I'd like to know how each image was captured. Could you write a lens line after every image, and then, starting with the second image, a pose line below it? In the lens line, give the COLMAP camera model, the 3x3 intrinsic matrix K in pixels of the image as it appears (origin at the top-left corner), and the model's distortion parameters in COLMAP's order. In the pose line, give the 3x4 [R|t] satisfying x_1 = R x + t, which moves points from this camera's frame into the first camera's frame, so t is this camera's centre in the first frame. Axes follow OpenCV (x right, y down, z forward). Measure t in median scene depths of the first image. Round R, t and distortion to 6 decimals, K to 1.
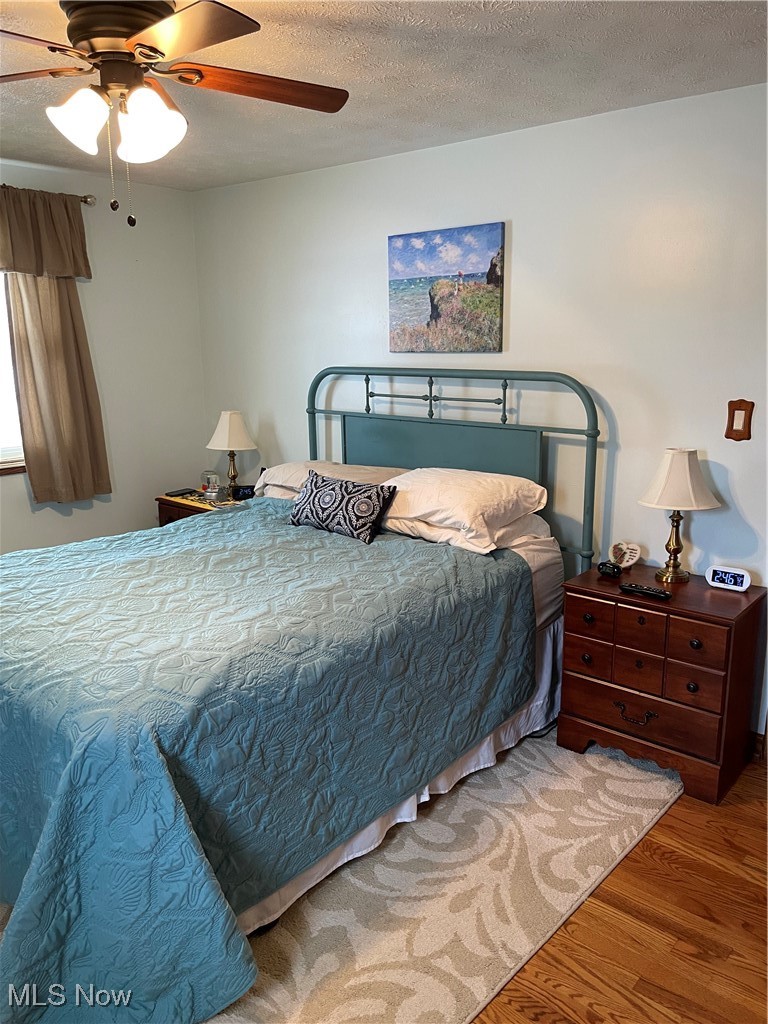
lens RADIAL K [[773.2, 0, 380.3], [0, 773.2, 511.7], [0, 0, 1]] dist [0.089867, -0.123497]
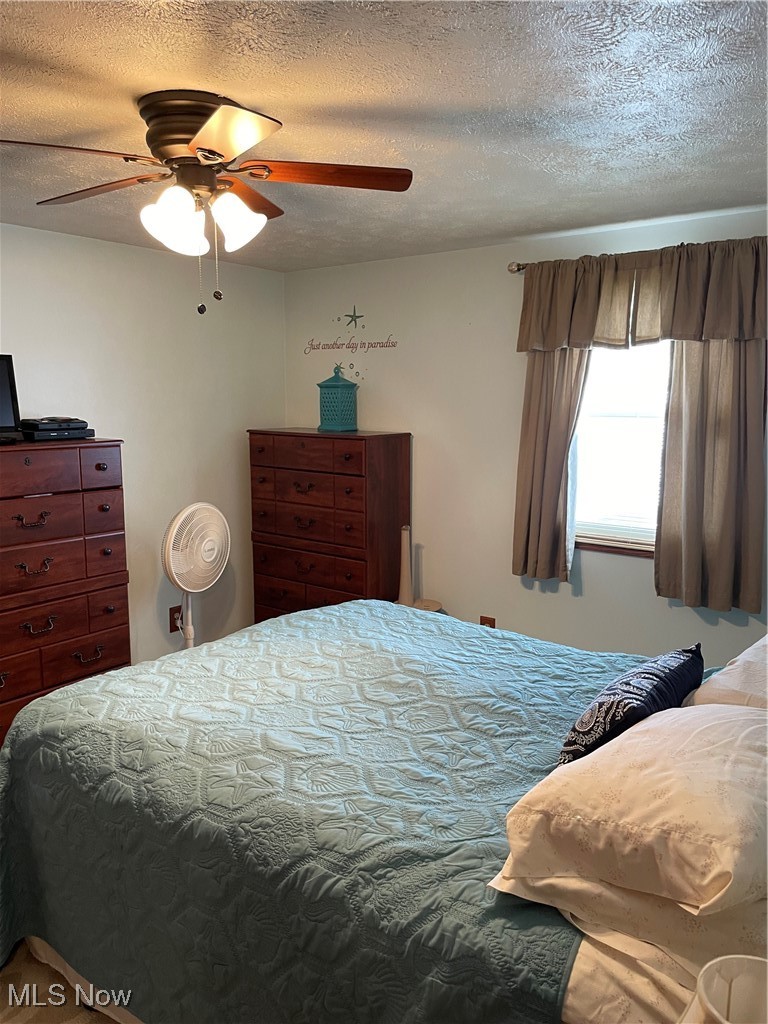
lens RADIAL K [[773.2, 0, 381.0], [0, 773.2, 515.7], [0, 0, 1]] dist [0.089867, -0.123497]
pose [[0.073312, 0.158623, -0.984614, 0.604981], [-0.228247, 0.963736, 0.138265, -0.228800], [0.970839, 0.214598, 0.106859, 0.897976]]
